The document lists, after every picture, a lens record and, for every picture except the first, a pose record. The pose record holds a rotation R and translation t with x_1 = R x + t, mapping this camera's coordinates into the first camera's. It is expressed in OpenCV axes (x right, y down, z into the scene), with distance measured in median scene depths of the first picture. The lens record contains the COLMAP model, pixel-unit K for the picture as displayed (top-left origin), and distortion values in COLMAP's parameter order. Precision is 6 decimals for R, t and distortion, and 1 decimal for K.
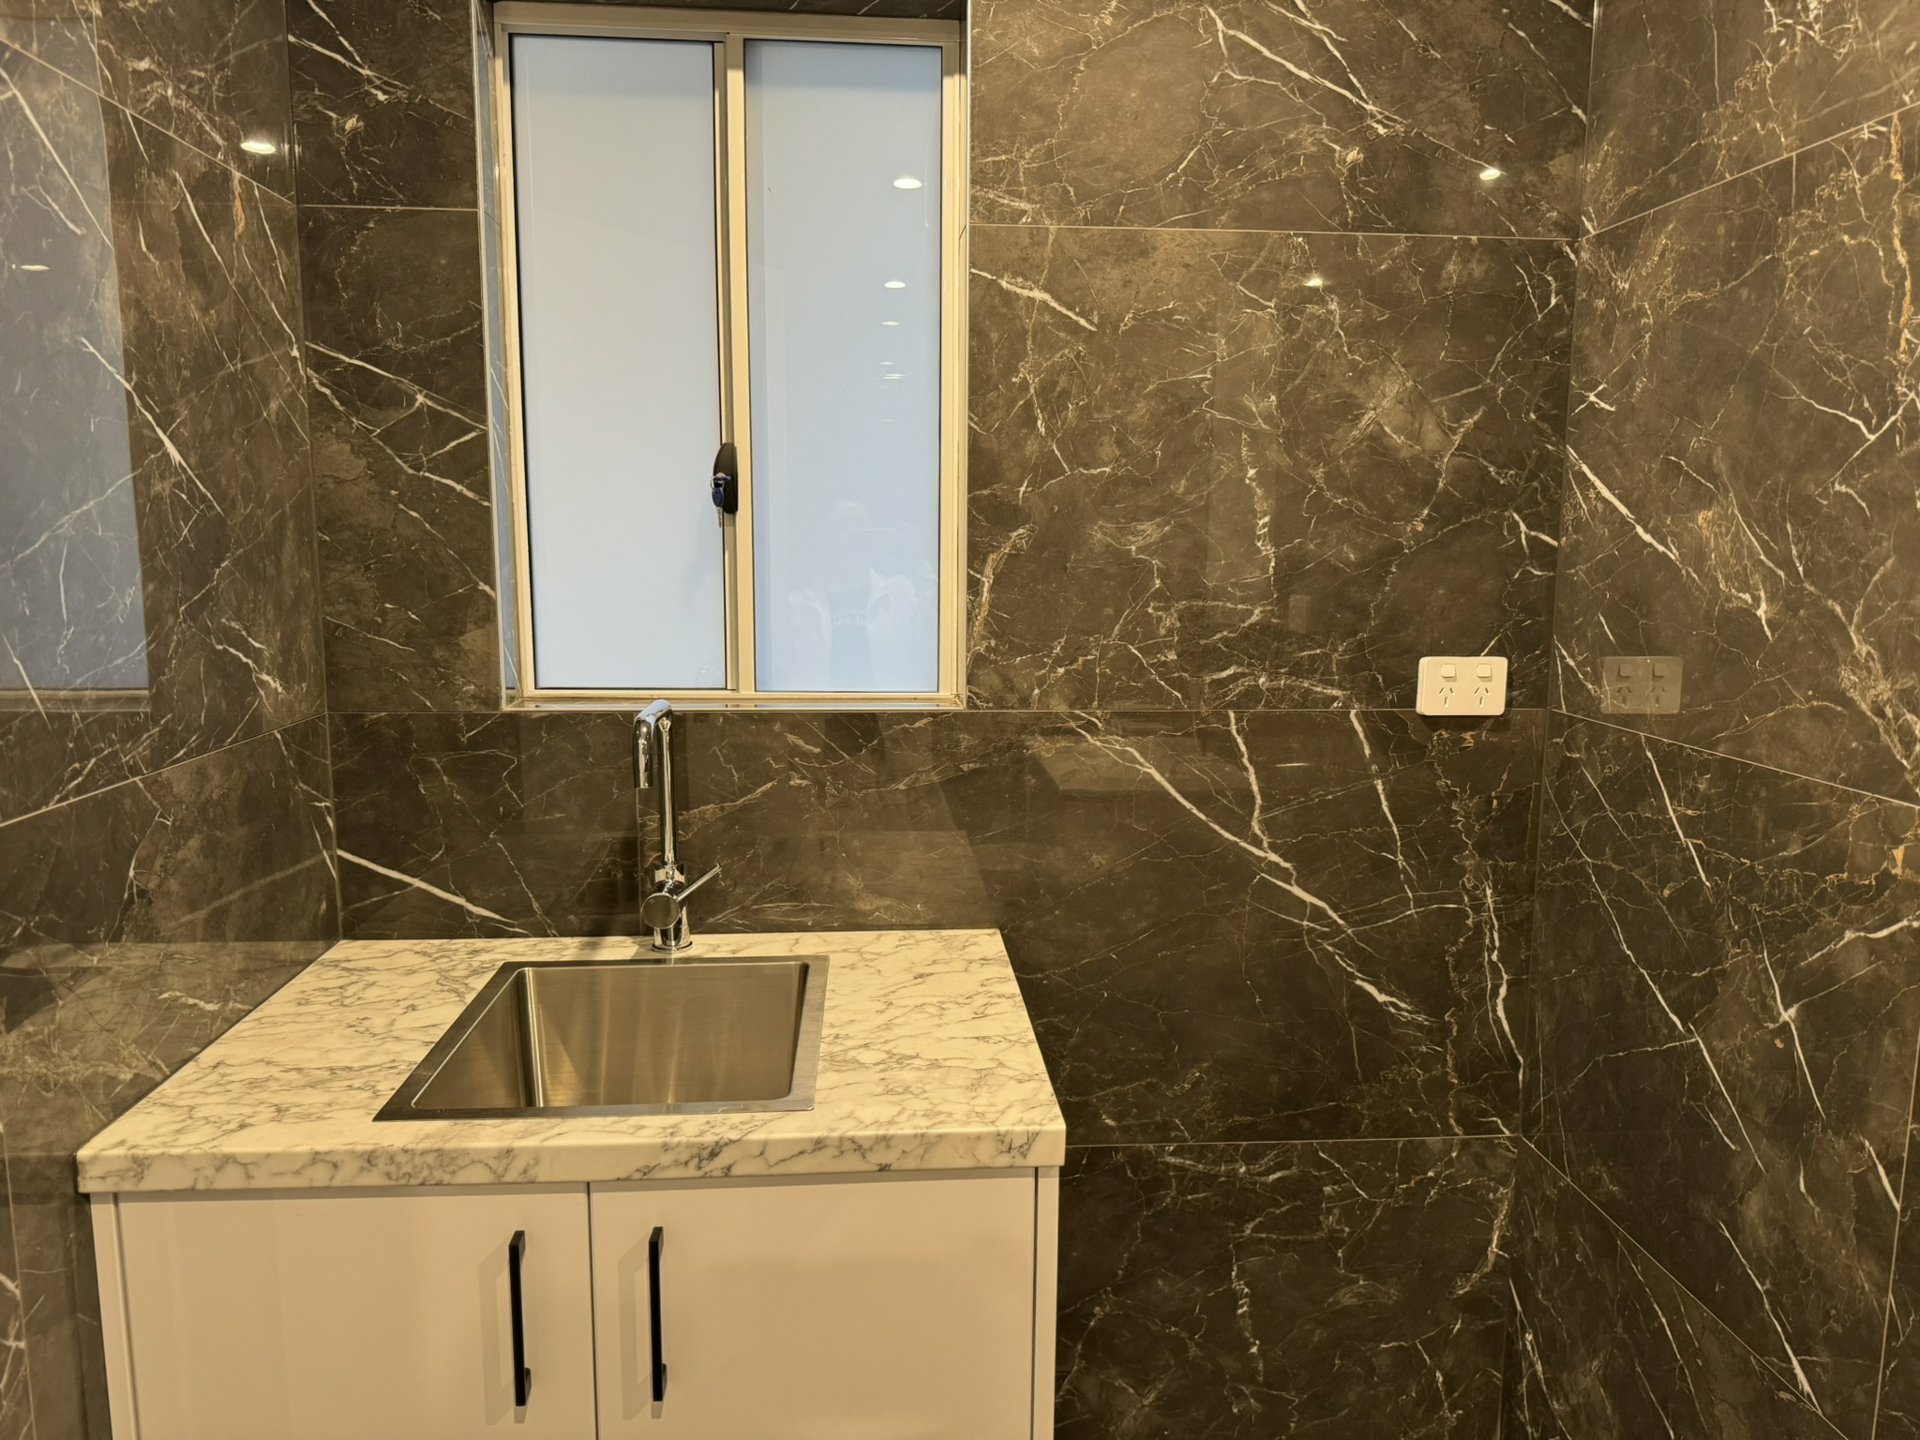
lens RADIAL K [[1371.6, 0, 960.0], [0, 1371.6, 720.0], [0, 0, 1]] dist [0.146439, -0.204431]
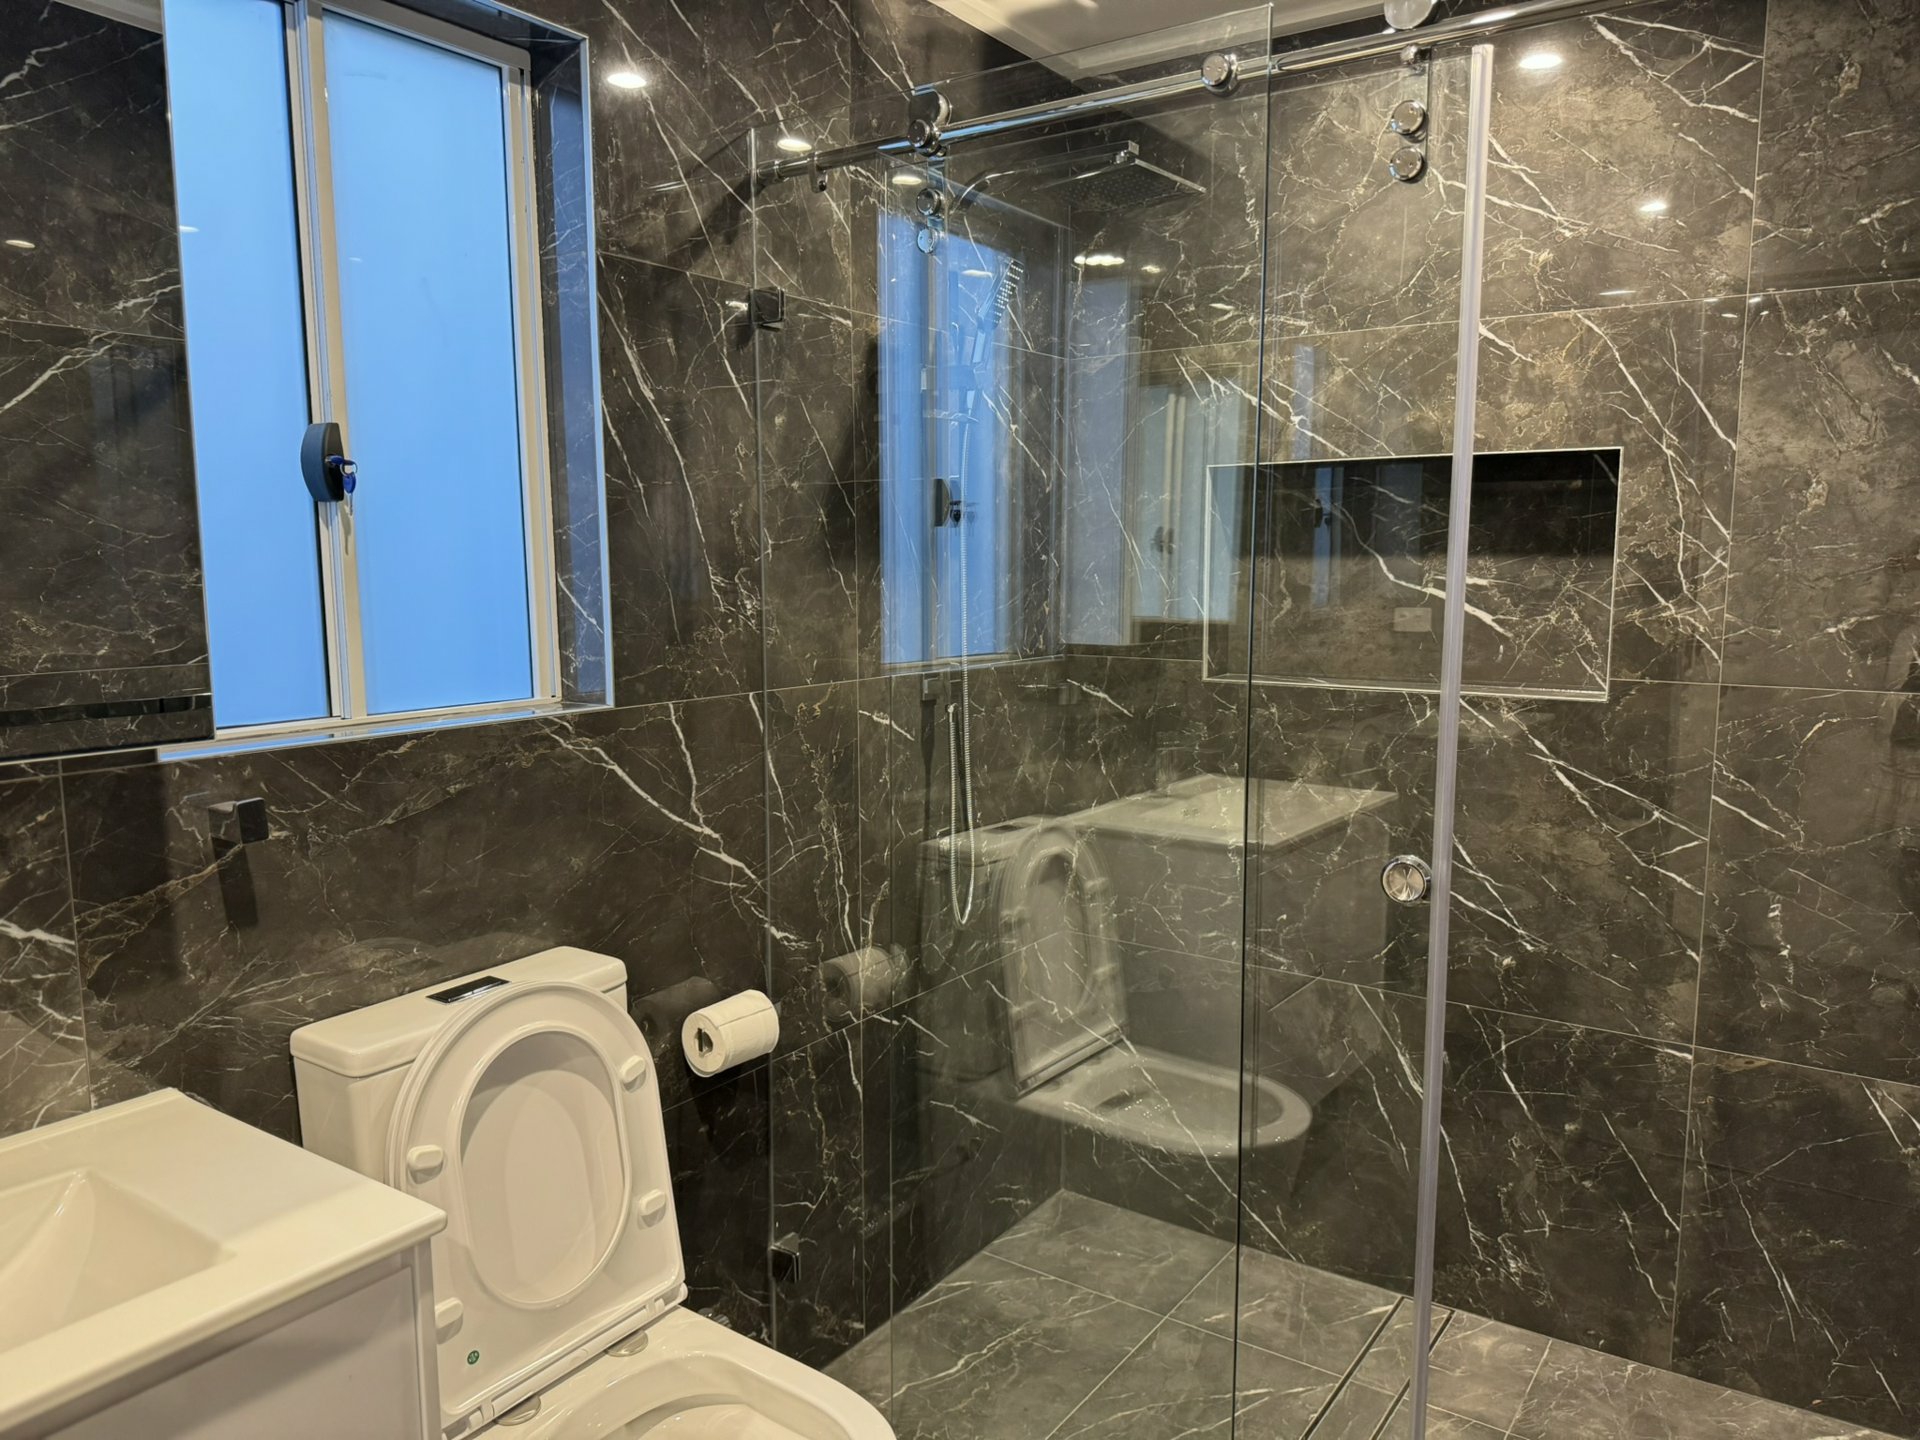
lens RADIAL K [[1371.6, 0, 960.0], [0, 1371.6, 720.0], [0, 0, 1]] dist [0.146439, -0.204431]
pose [[0.626212, -0.102729, 0.772856, -0.502171], [0.124726, 0.991714, 0.030760, 0.001718], [-0.769612, 0.077133, 0.633836, 0.131257]]
